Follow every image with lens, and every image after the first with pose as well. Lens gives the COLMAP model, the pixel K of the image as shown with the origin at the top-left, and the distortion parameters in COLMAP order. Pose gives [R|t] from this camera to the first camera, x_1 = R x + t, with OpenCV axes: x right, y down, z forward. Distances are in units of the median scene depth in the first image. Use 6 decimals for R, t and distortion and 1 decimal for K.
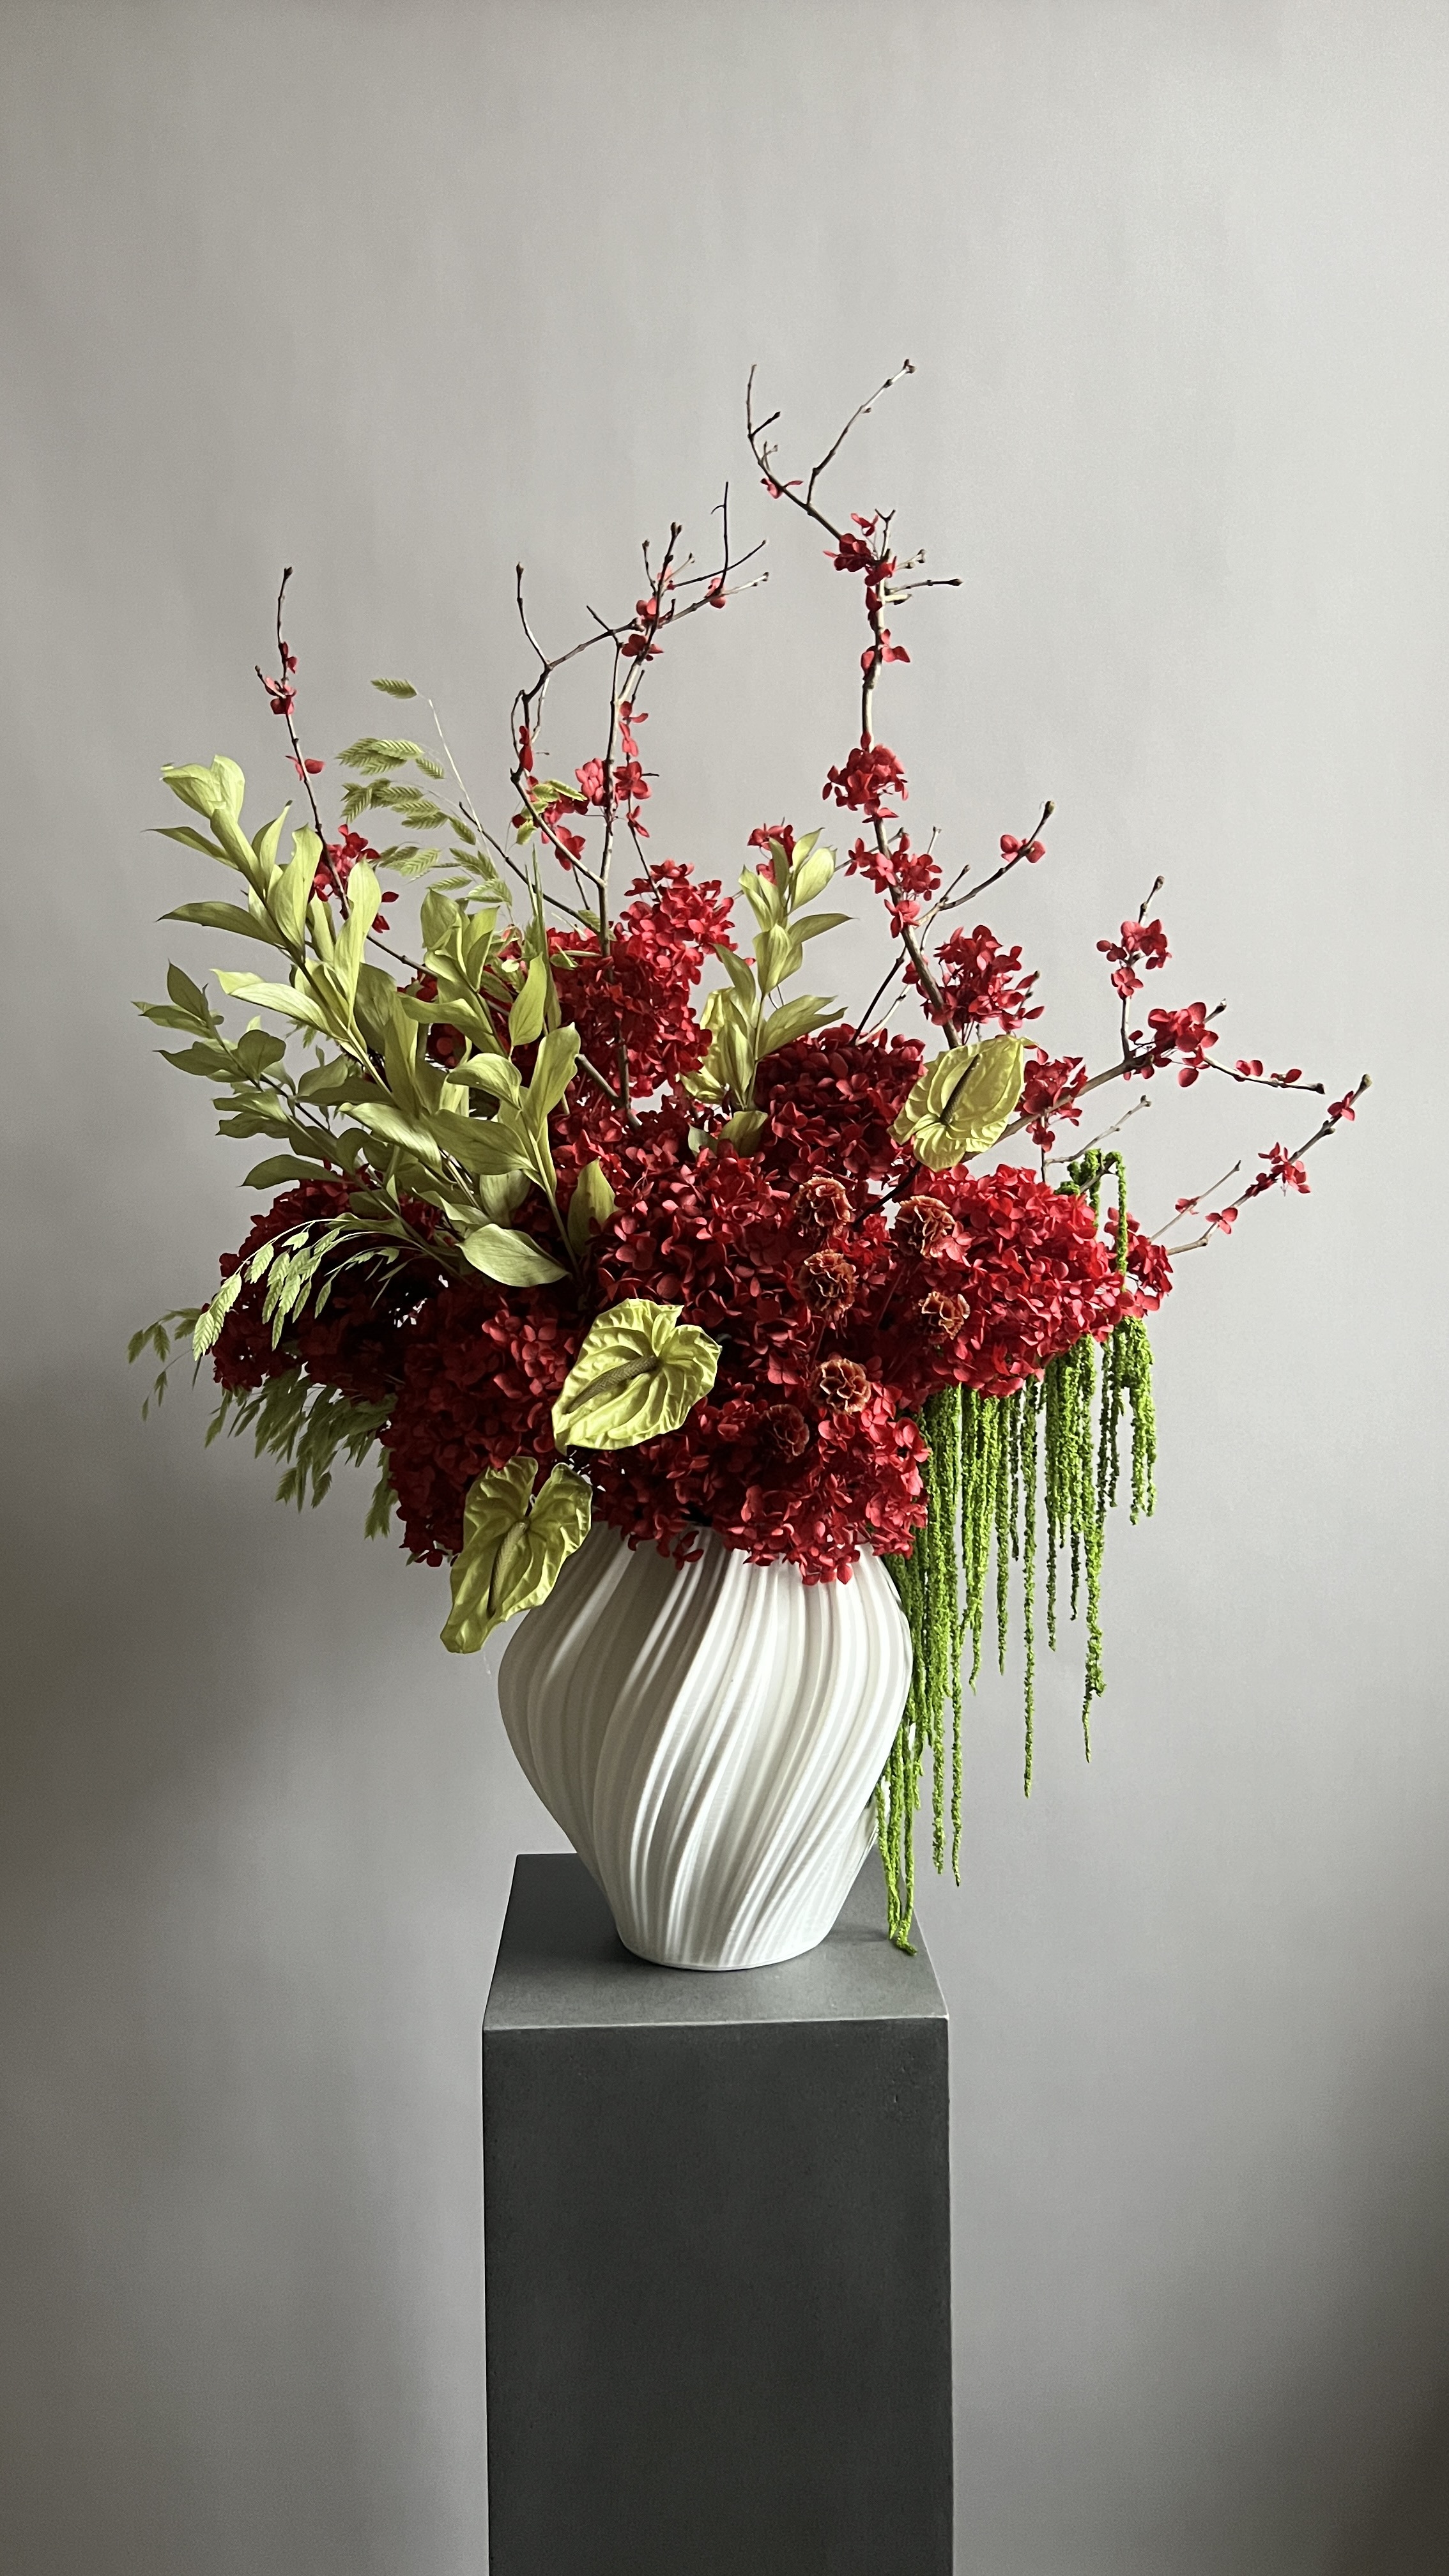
lens RADIAL K [[1988.1, 0, 724.7], [0, 1988.1, 1352.1], [0, 0, 1]] dist [0.005581, -0.000199]
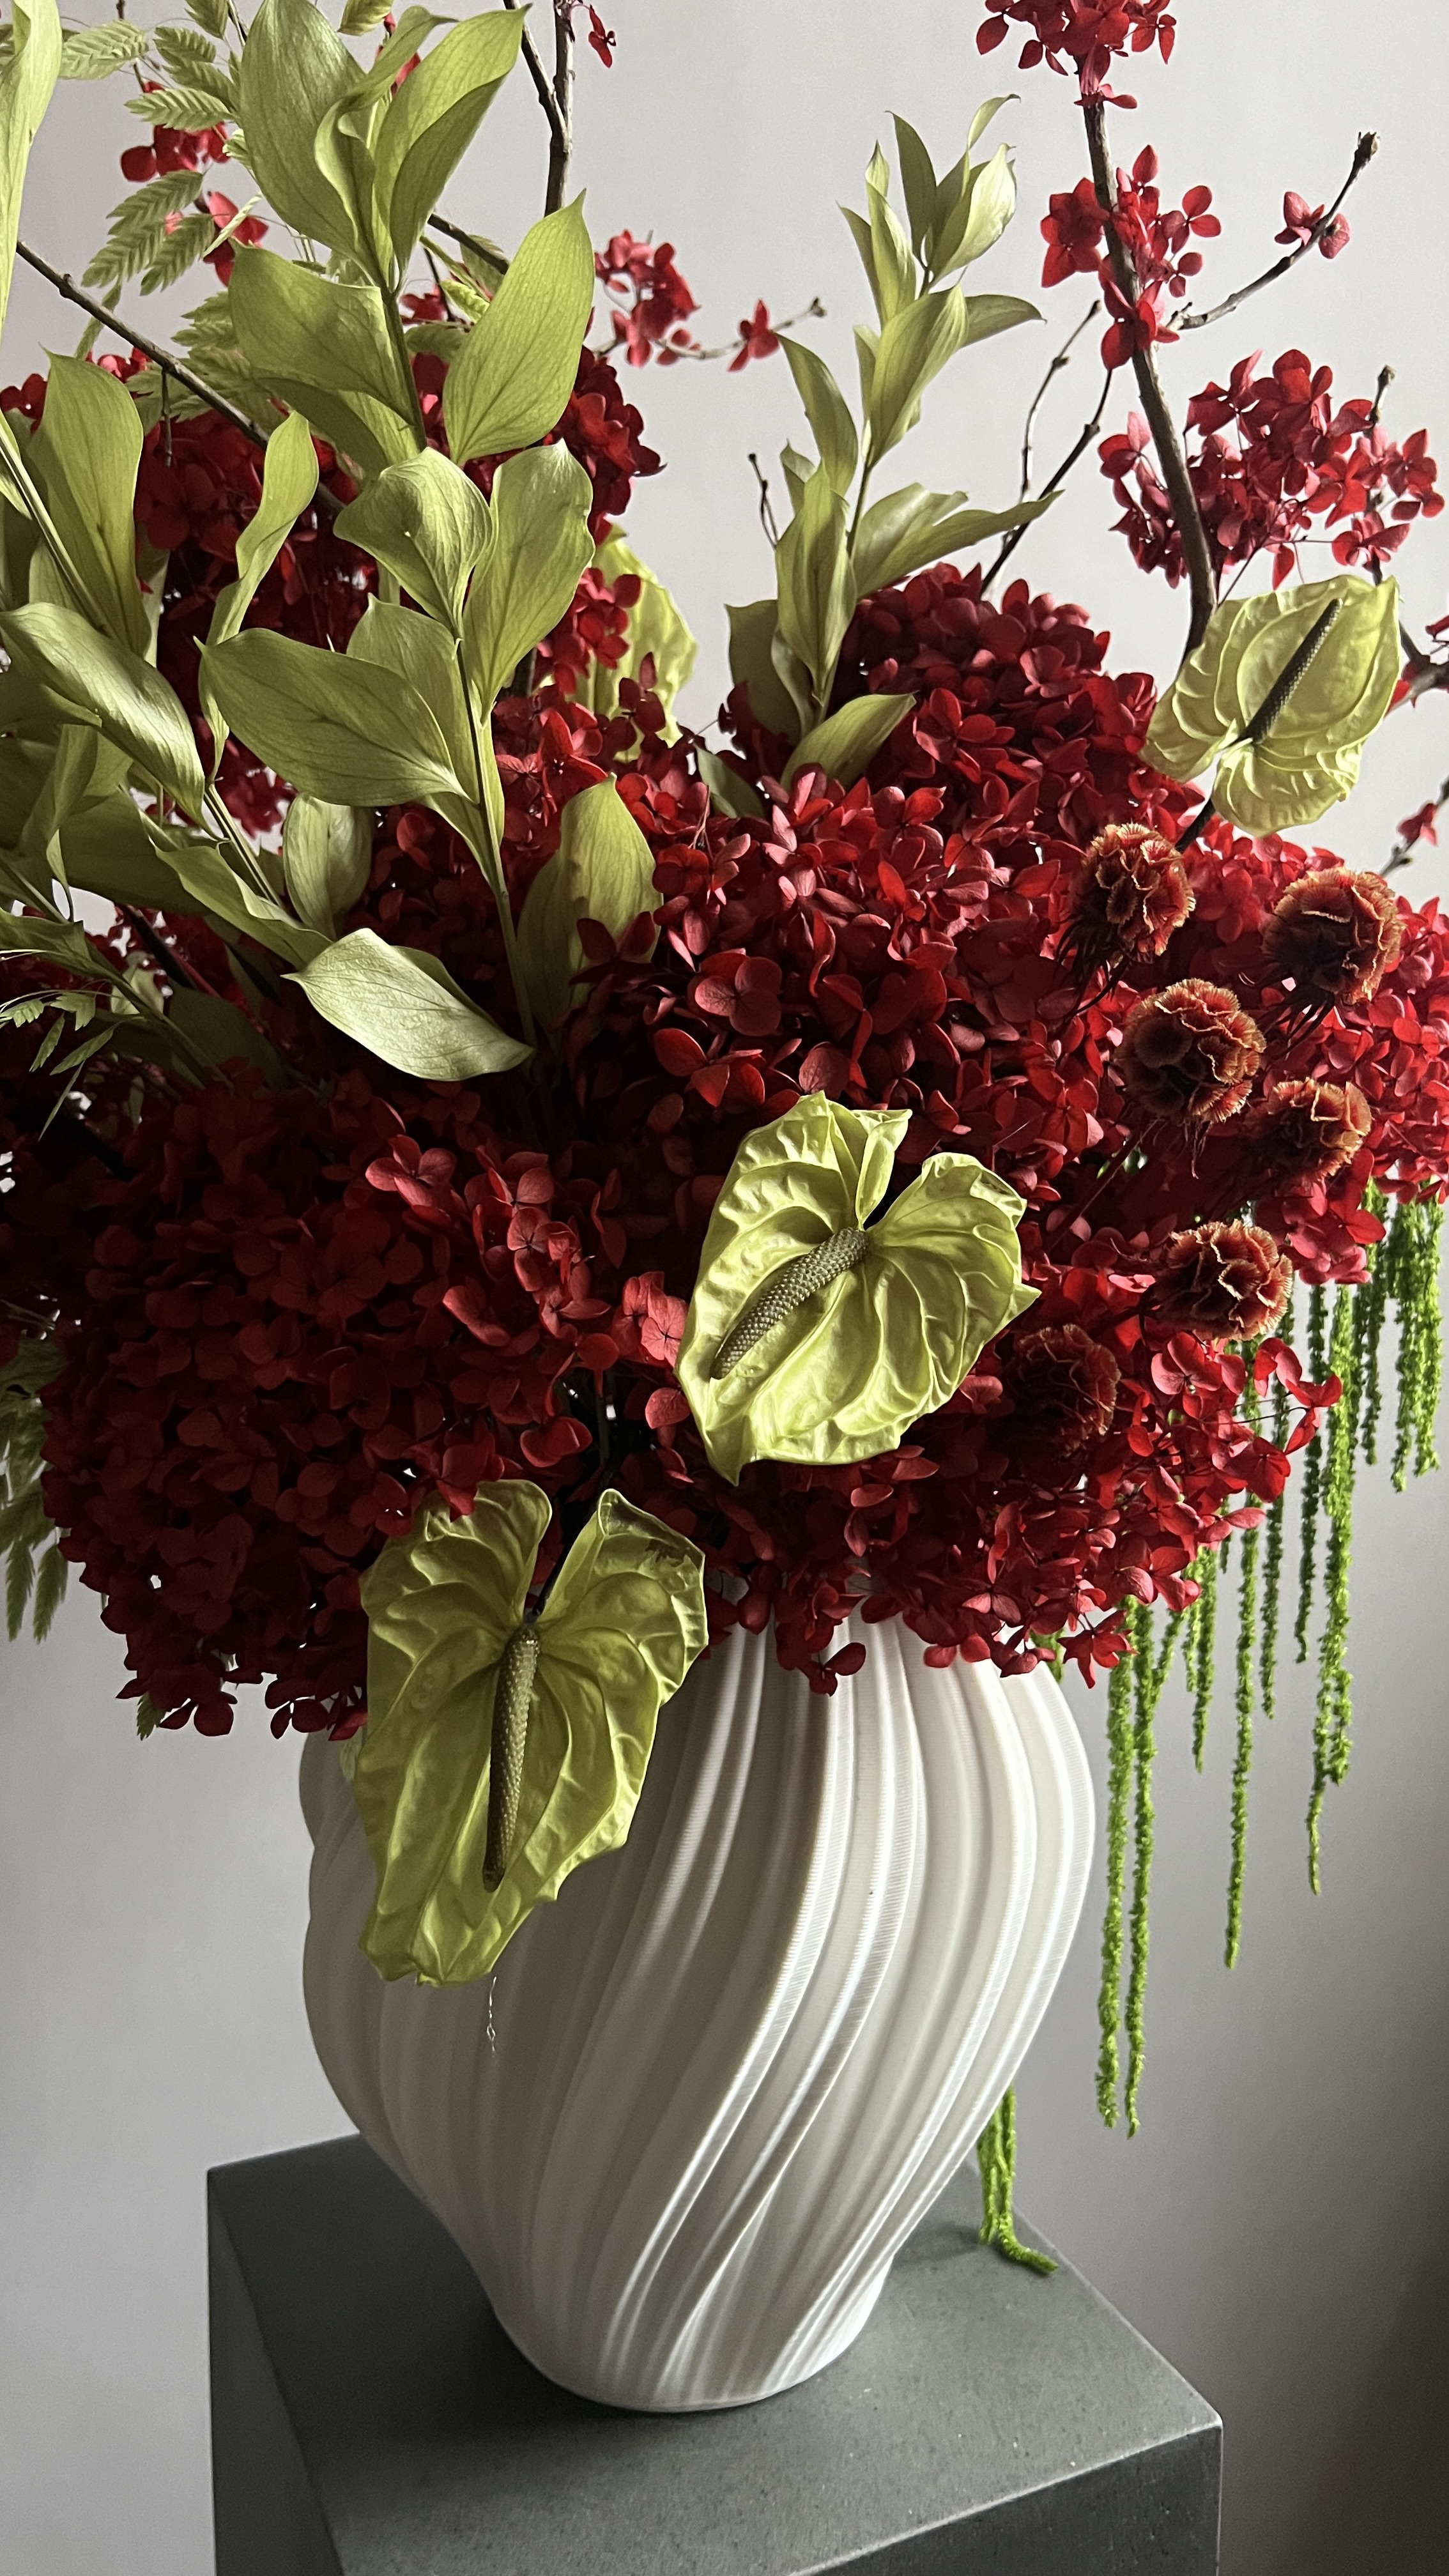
lens RADIAL K [[1988.1, 0, 724.7], [0, 1988.1, 1352.1], [0, 0, 1]] dist [0.005581, -0.000199]
pose [[0.921356, -0.058929, 0.384227, -0.216712], [0.033985, 0.996869, 0.071395, -0.003039], [-0.387231, -0.052722, 0.920474, 0.589382]]
